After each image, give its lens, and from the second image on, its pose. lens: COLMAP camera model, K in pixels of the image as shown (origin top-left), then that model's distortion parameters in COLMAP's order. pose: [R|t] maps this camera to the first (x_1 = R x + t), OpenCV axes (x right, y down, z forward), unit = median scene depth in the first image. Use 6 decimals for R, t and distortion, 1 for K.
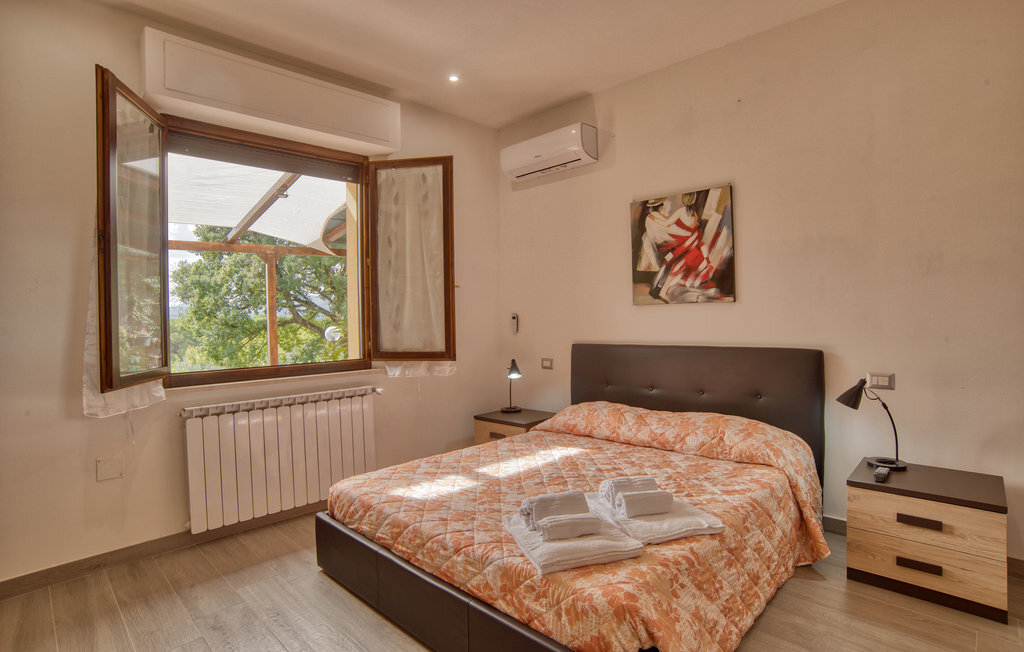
lens RADIAL K [[530.5, 0, 521.6], [0, 530.5, 325.9], [0, 0, 1]] dist [-0.096043, 0.050601]
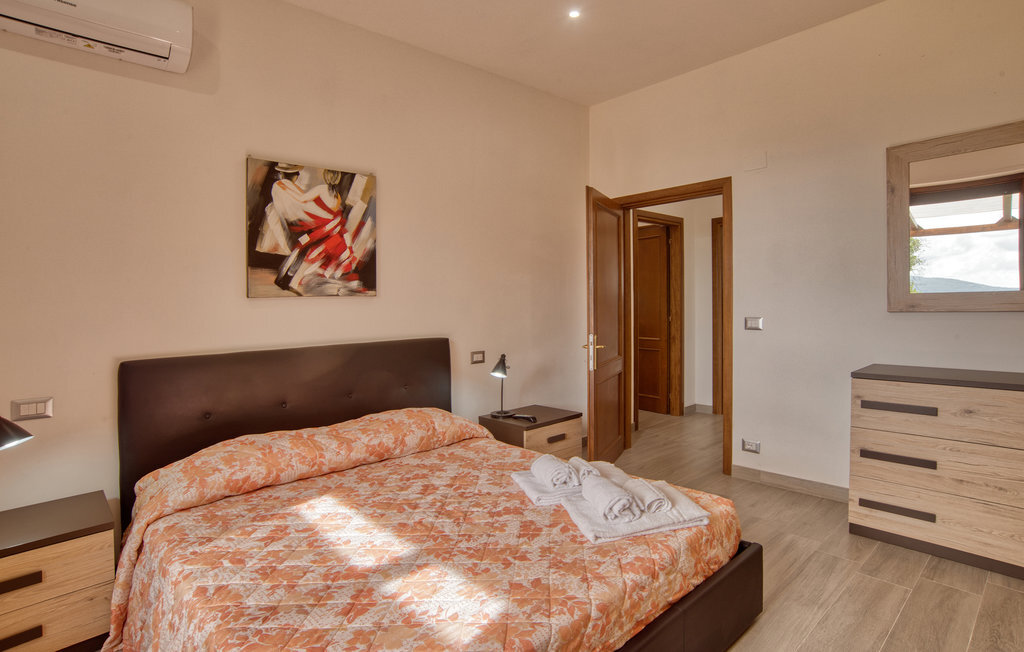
lens RADIAL K [[522.5, 0, 513.9], [0, 522.5, 315.5], [0, 0, 1]] dist [-0.004509, 0.000535]
pose [[0.091707, 0.005455, 0.995771, -0.521042], [0.053688, 0.998503, -0.010414, 0.014280], [-0.994338, 0.054416, 0.091277, 0.628466]]
